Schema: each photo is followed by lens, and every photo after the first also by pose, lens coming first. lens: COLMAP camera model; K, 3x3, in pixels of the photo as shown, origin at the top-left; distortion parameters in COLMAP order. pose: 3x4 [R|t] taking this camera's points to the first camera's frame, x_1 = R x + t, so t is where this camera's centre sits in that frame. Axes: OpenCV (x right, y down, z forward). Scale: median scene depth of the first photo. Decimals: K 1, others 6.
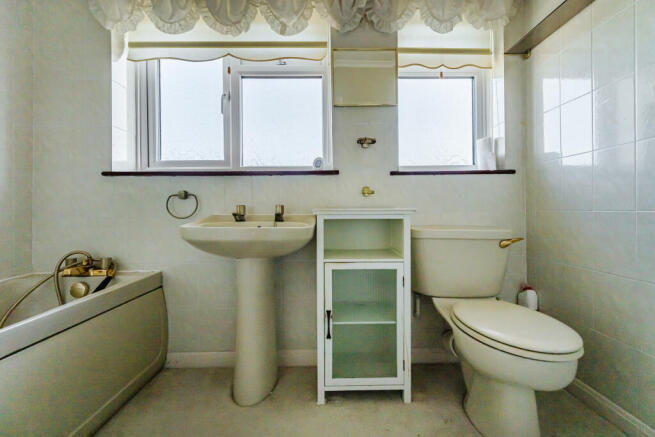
lens RADIAL K [[261.6, 0, 330.6], [0, 261.6, 212.4], [0, 0, 1]] dist [-0.007710, 0.002344]
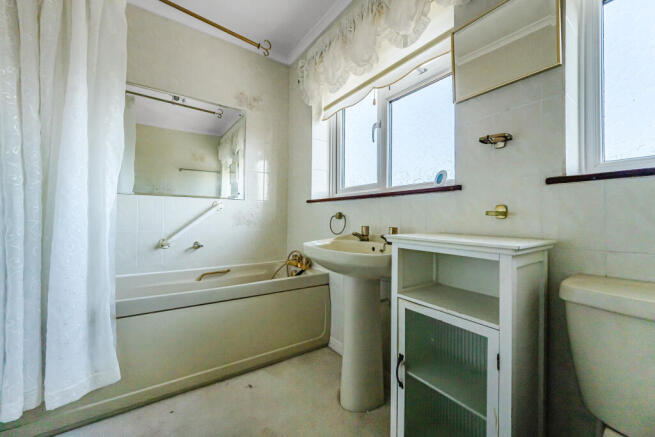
lens RADIAL K [[261.6, 0, 330.6], [0, 261.6, 218.1], [0, 0, 1]] dist [-0.007710, 0.002344]
pose [[0.554097, 0.013510, -0.832343, 0.466925], [-0.019689, 0.999801, 0.003120, -0.058674], [0.832219, 0.014659, 0.554253, 0.261321]]
